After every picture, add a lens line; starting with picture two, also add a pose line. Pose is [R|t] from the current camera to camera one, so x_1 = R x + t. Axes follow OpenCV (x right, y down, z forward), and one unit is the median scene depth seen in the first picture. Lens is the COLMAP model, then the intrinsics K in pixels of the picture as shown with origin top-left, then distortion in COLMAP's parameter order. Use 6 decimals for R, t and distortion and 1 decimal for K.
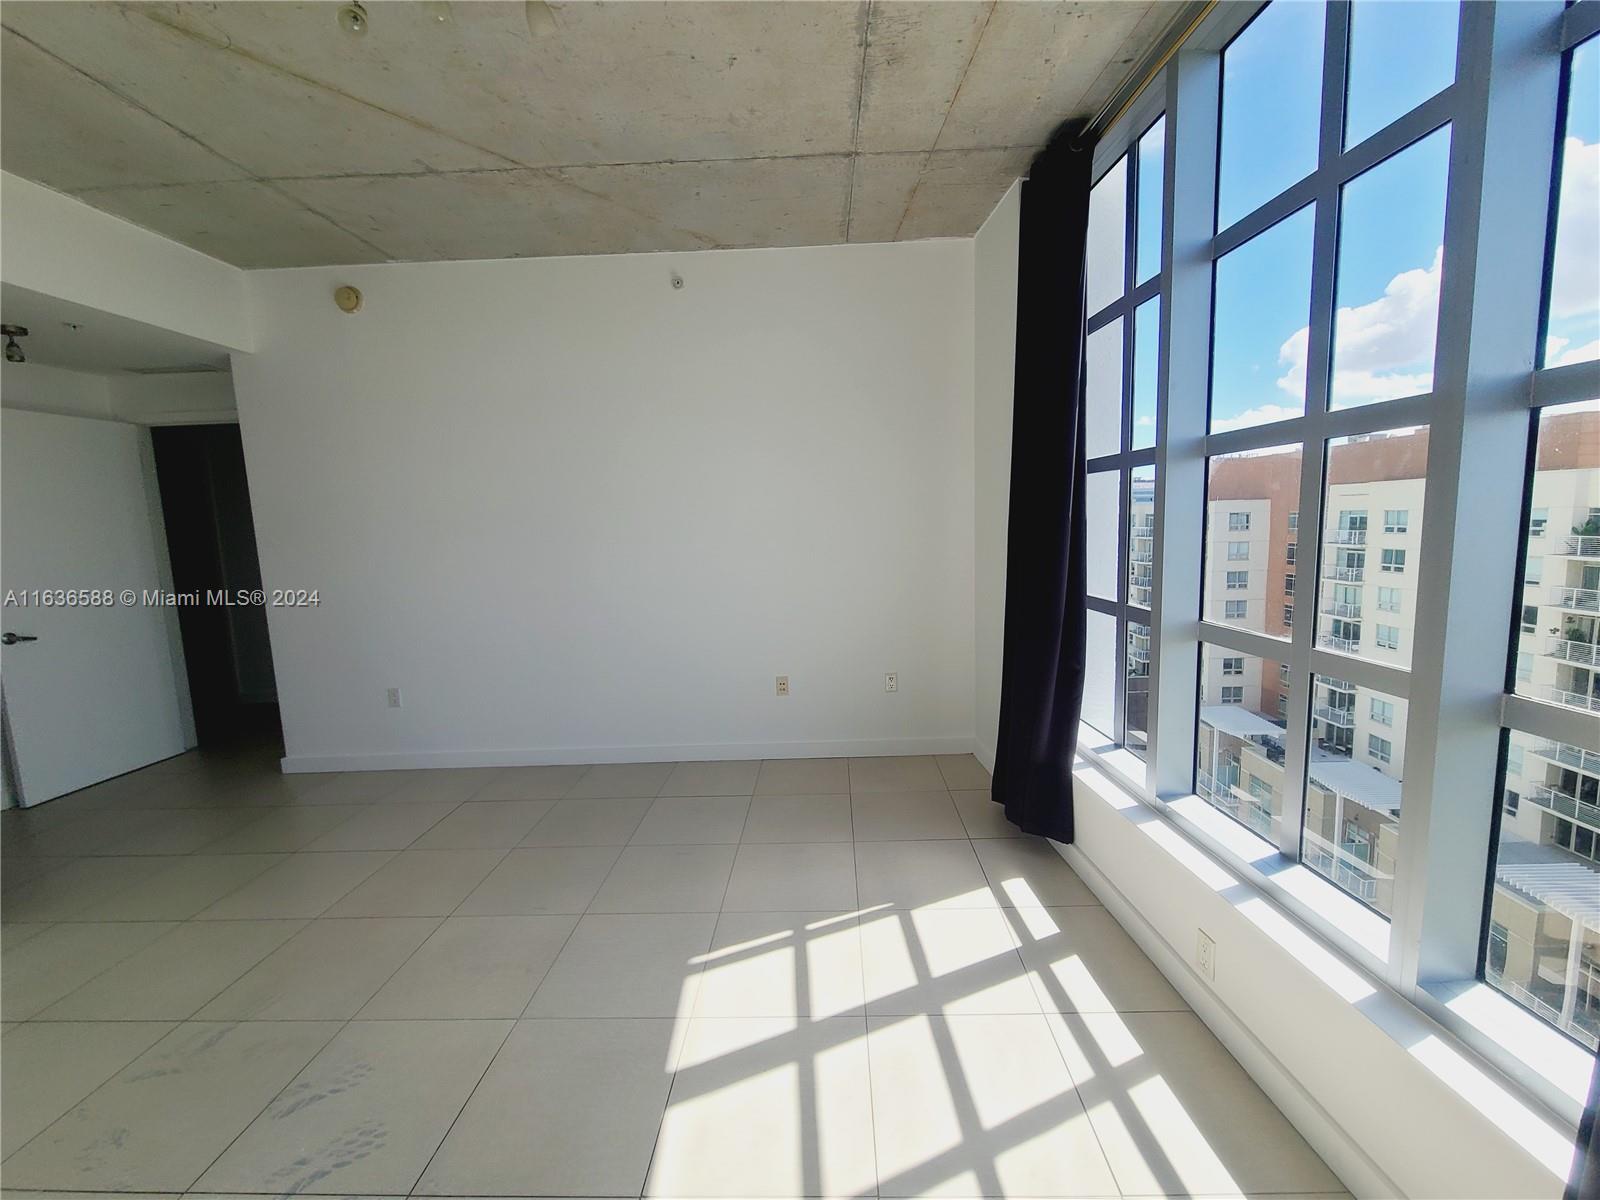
lens RADIAL K [[654.9, 0, 813.7], [0, 654.9, 595.5], [0, 0, 1]] dist [0.001395, -0.002093]
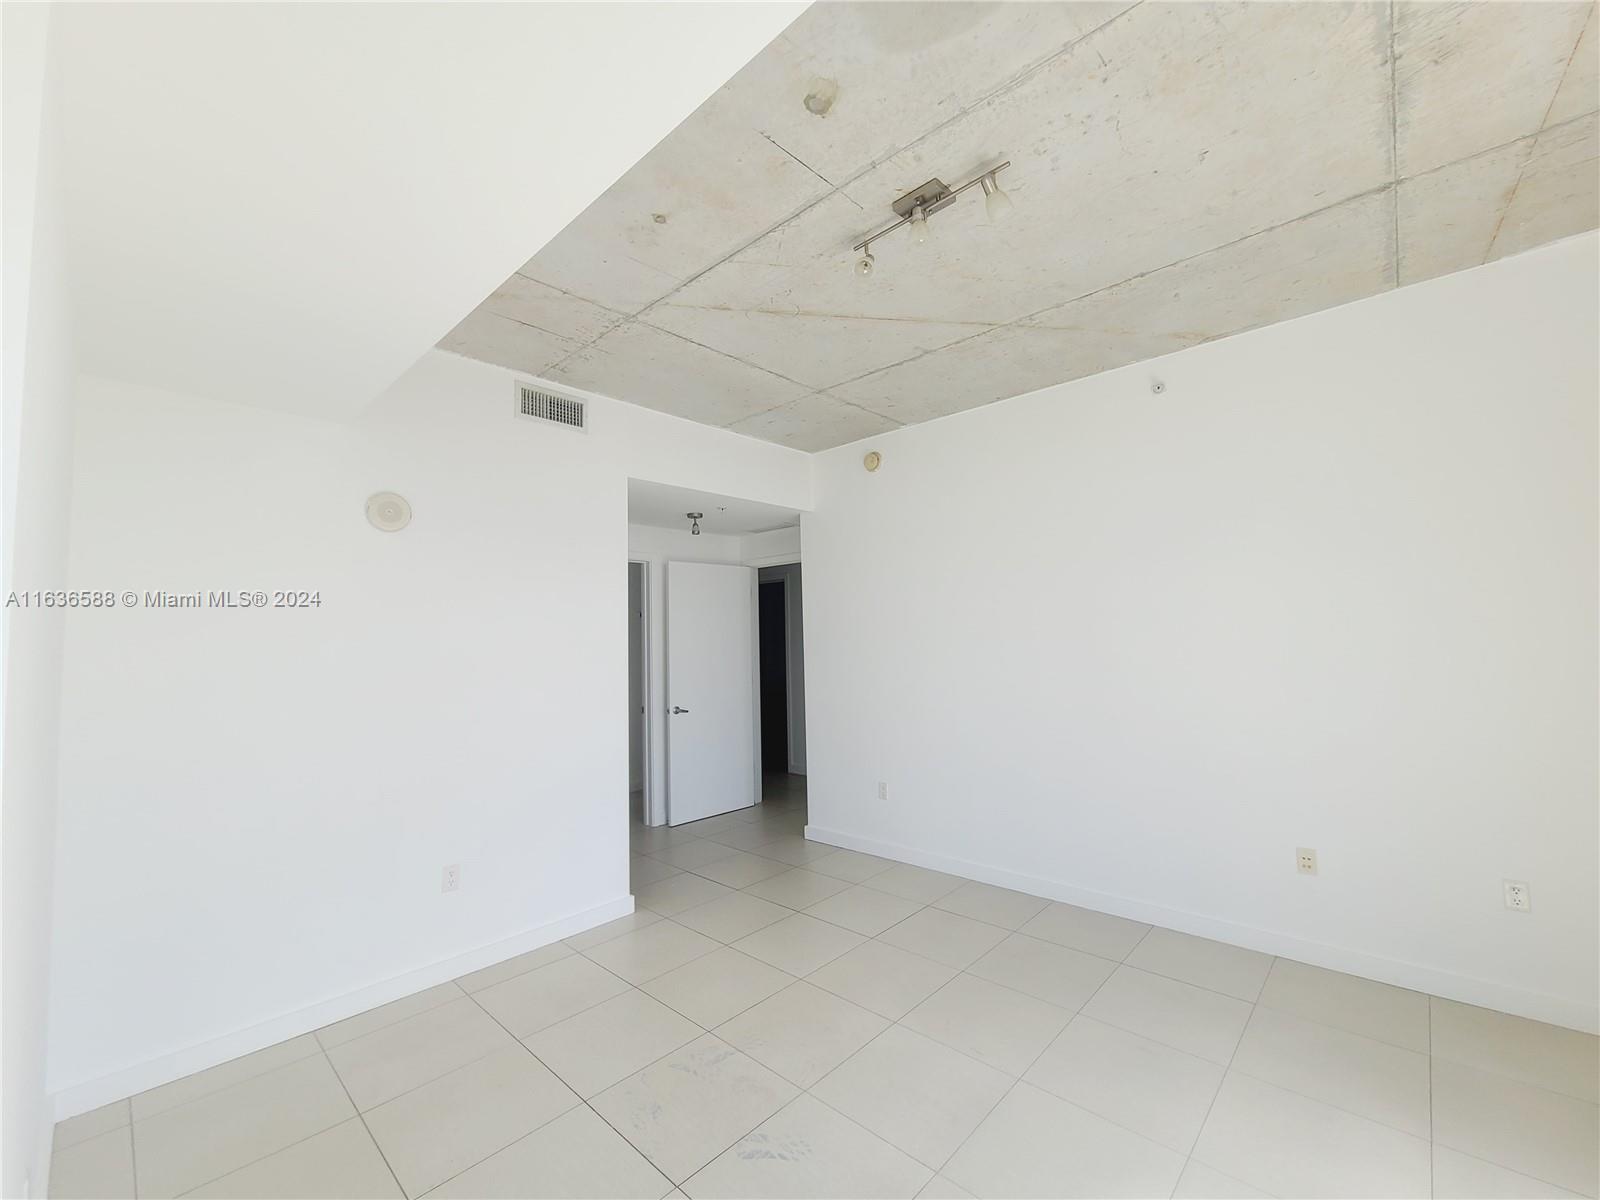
lens RADIAL K [[654.9, 0, 813.2], [0, 654.9, 597.7], [0, 0, 1]] dist [0.001395, -0.002093]
pose [[0.750917, -0.026633, -0.659859, 0.041728], [-0.077771, 0.988667, -0.128407, -0.027984], [0.655801, 0.147741, 0.740336, 0.035064]]
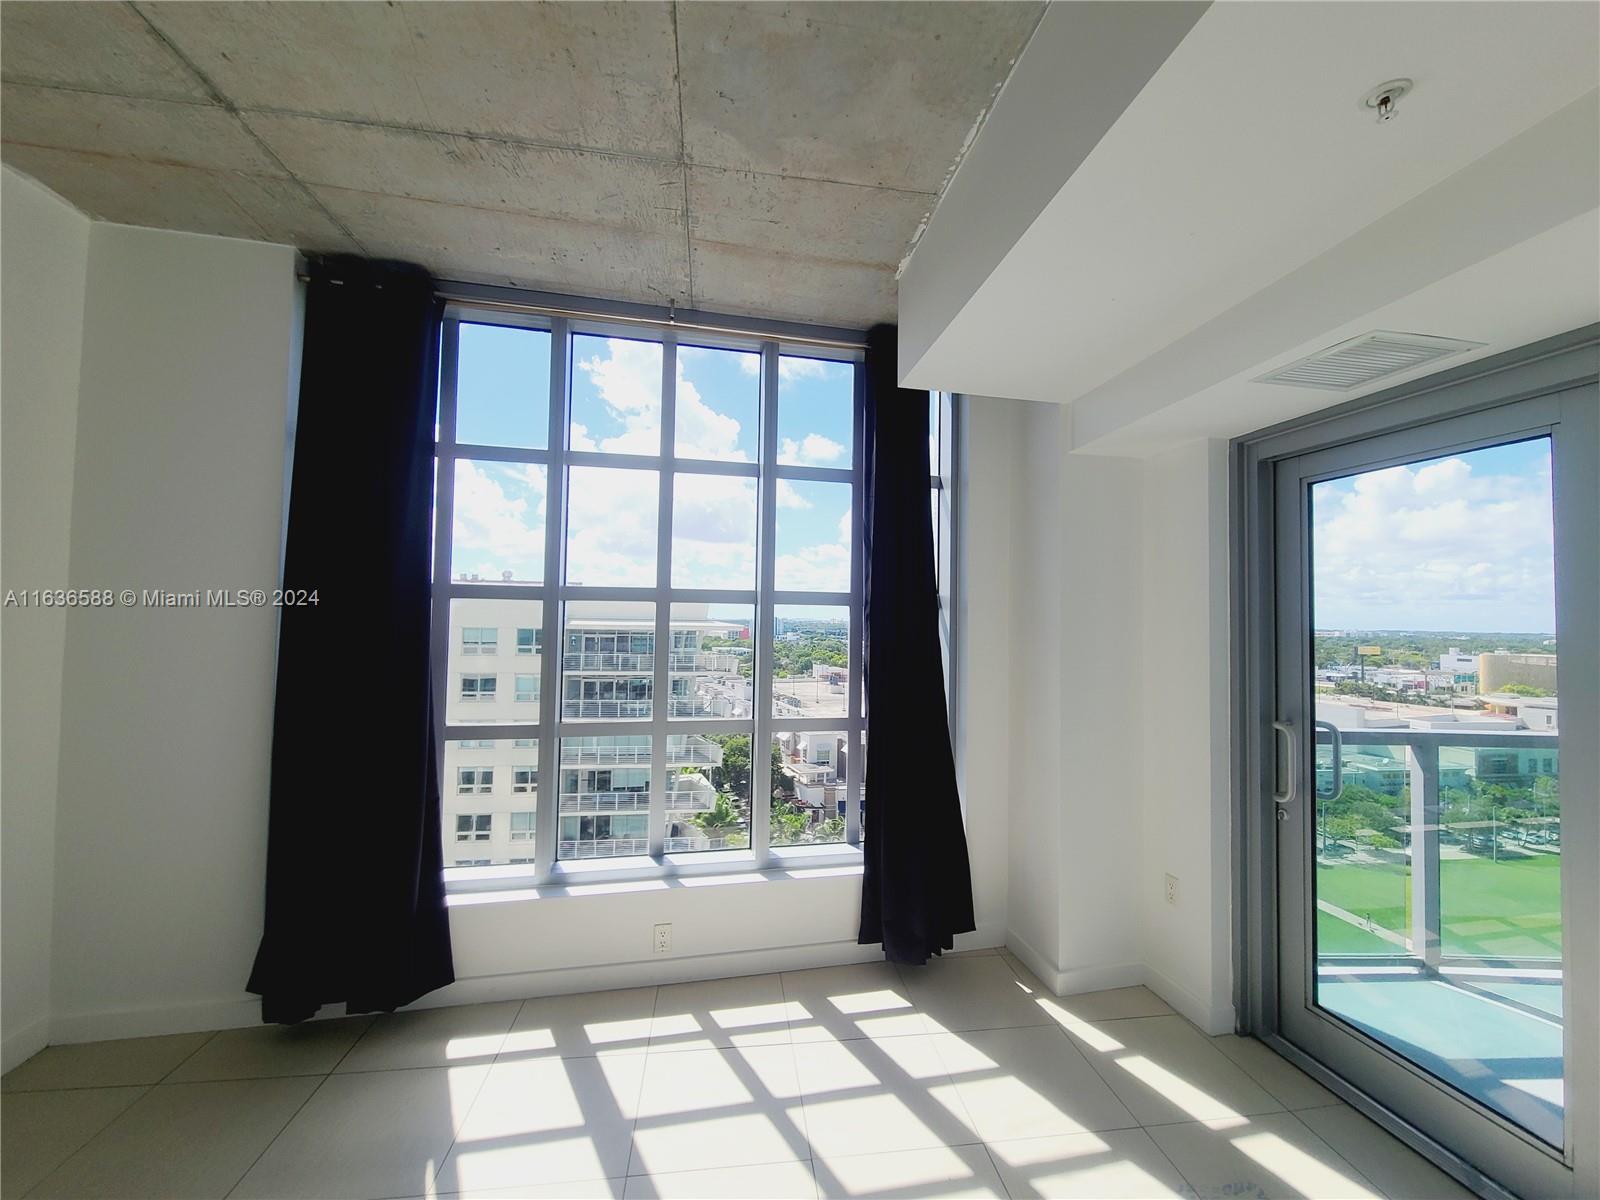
lens RADIAL K [[654.9, 0, 811.4], [0, 654.9, 592.3], [0, 0, 1]] dist [0.001395, -0.002093]
pose [[-0.166379, 0.070735, 0.983521, -0.633951], [0.106188, 0.992909, -0.053447, -0.076199], [-0.980328, 0.095546, -0.172711, 0.552102]]
